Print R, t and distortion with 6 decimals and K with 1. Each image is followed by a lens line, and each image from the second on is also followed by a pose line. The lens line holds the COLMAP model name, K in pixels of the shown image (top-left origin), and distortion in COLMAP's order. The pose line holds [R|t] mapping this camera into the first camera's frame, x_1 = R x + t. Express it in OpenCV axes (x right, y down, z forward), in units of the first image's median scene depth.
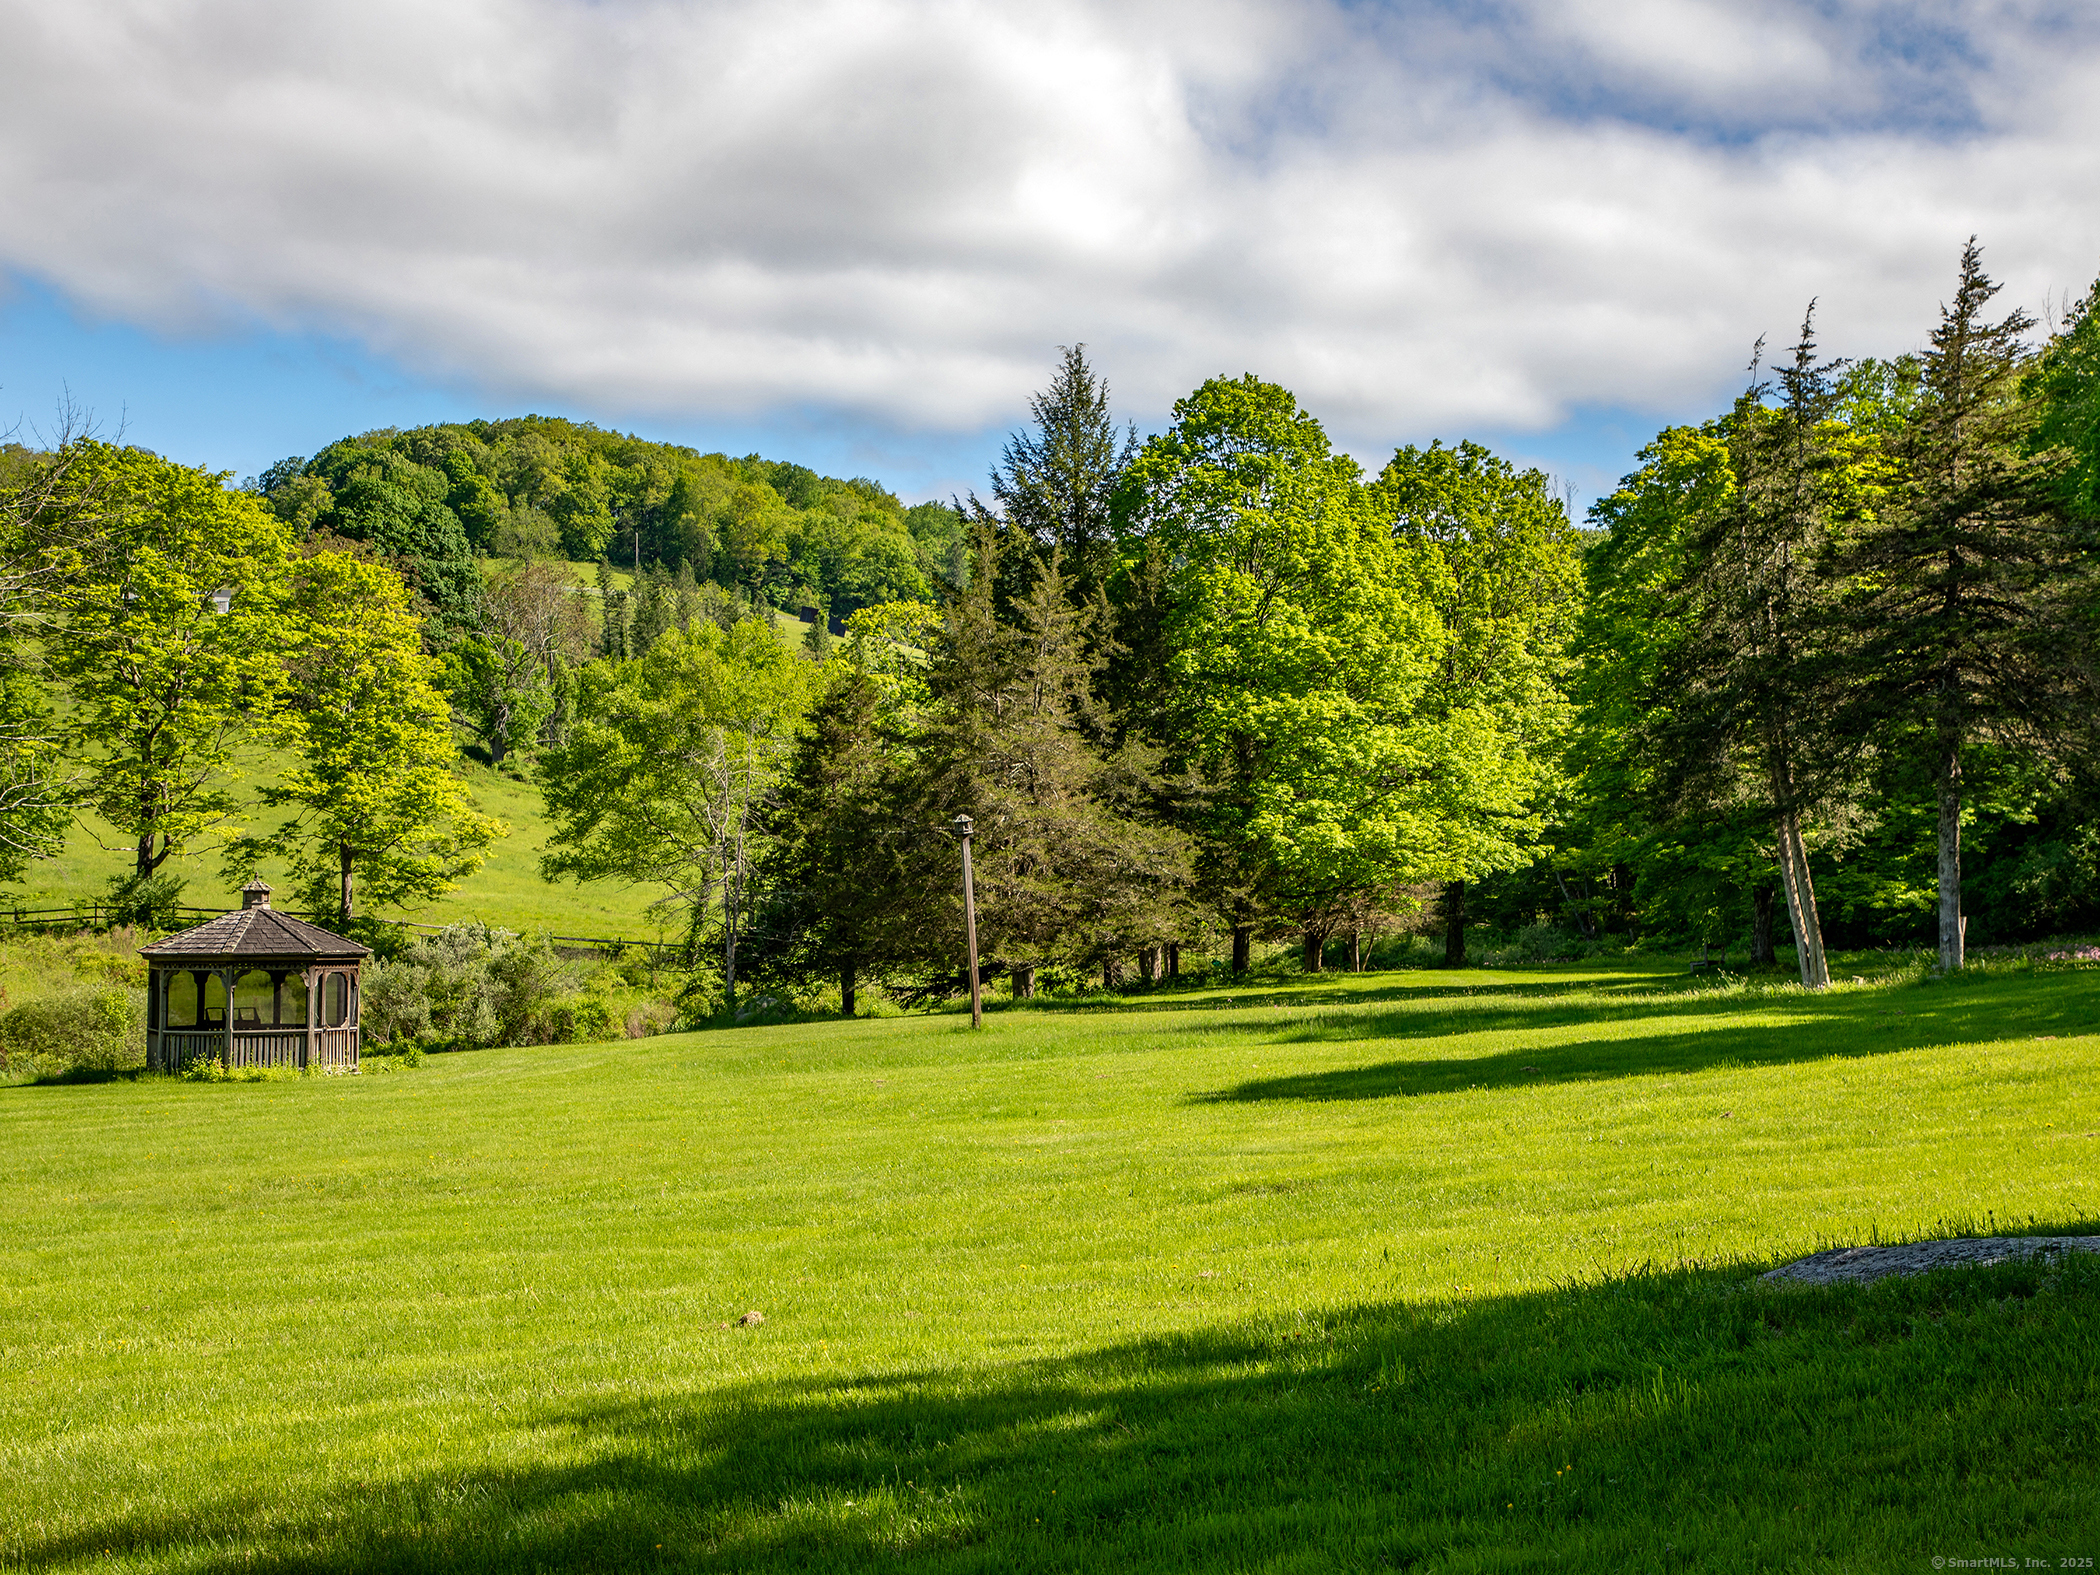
lens RADIAL K [[3365.4, 0, 1050.0], [0, 3365.4, 787.5], [0, 0, 1]] dist [0.349758, -0.101380]
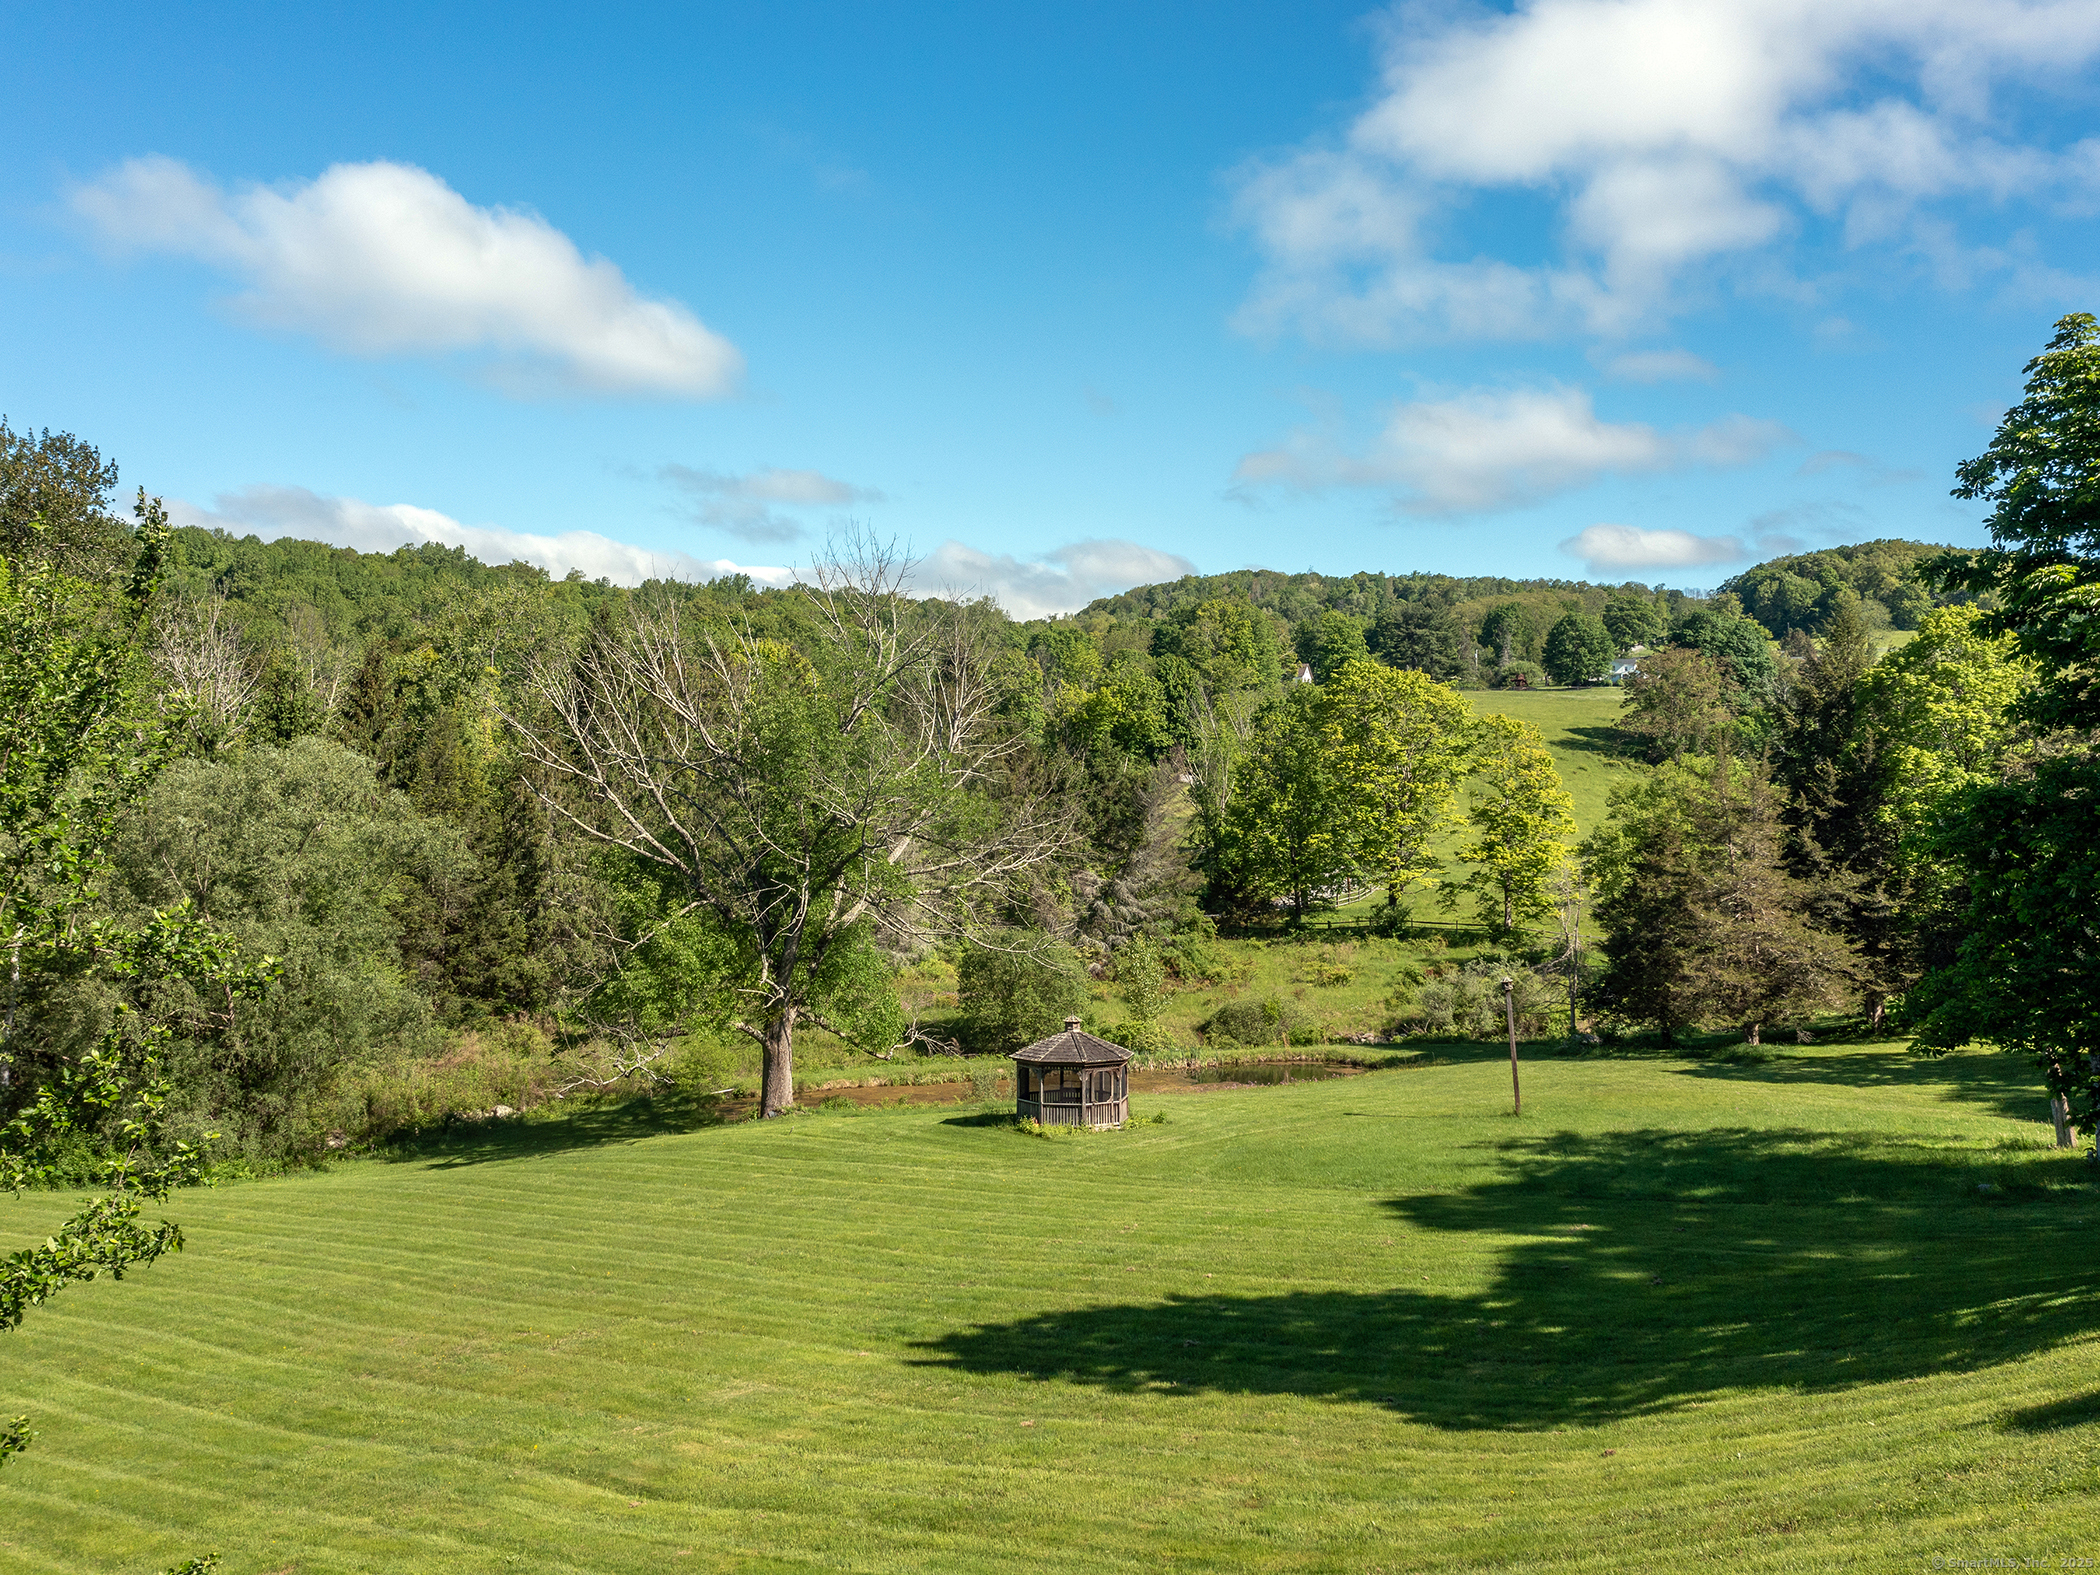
lens RADIAL K [[1999.1, 0, 1050.0], [0, 1999.1, 787.5], [0, 0, 1]] dist [-0.045998, -0.006079]
pose [[0.819131, -0.013591, -0.573446, 0.177062], [0.026717, 0.999538, 0.014475, -0.052825], [0.572984, -0.027178, 0.819116, 0.065080]]
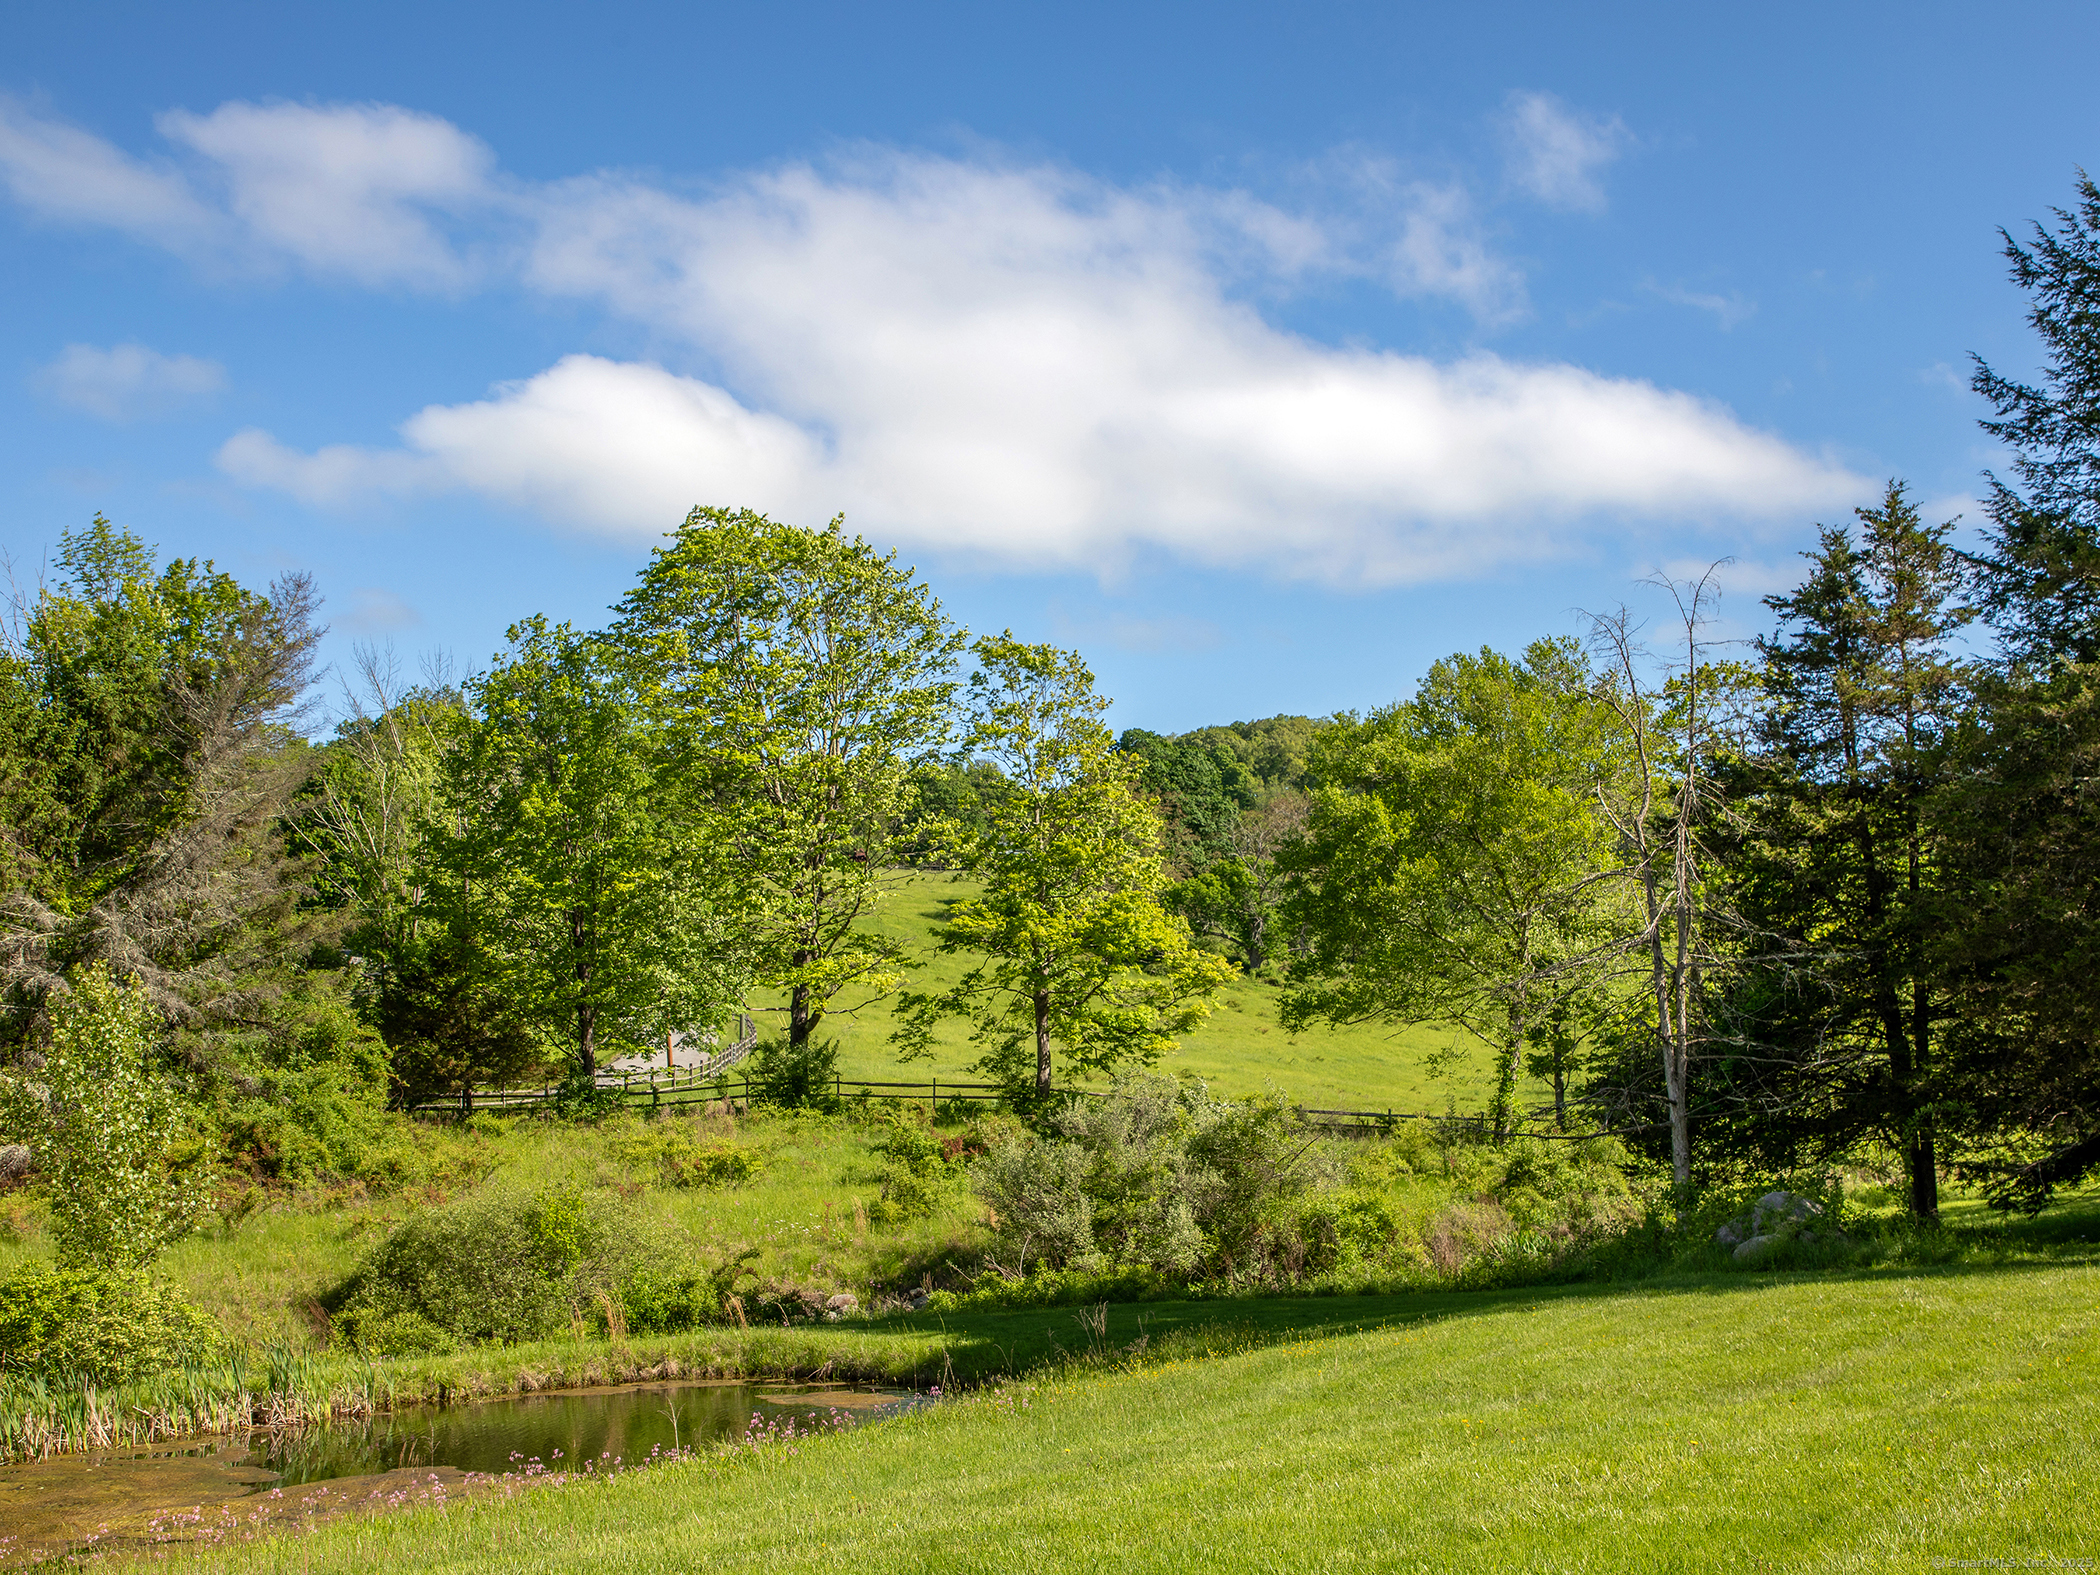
lens RADIAL K [[2296.2, 0, 1050.0], [0, 2296.2, 787.5], [0, 0, 1]] dist [0.008898, 0.029437]
pose [[0.965838, -0.066712, -0.250412, -0.068473], [0.039425, 0.992875, -0.112449, 0.028580], [0.256130, 0.098735, 0.961587, 0.490521]]
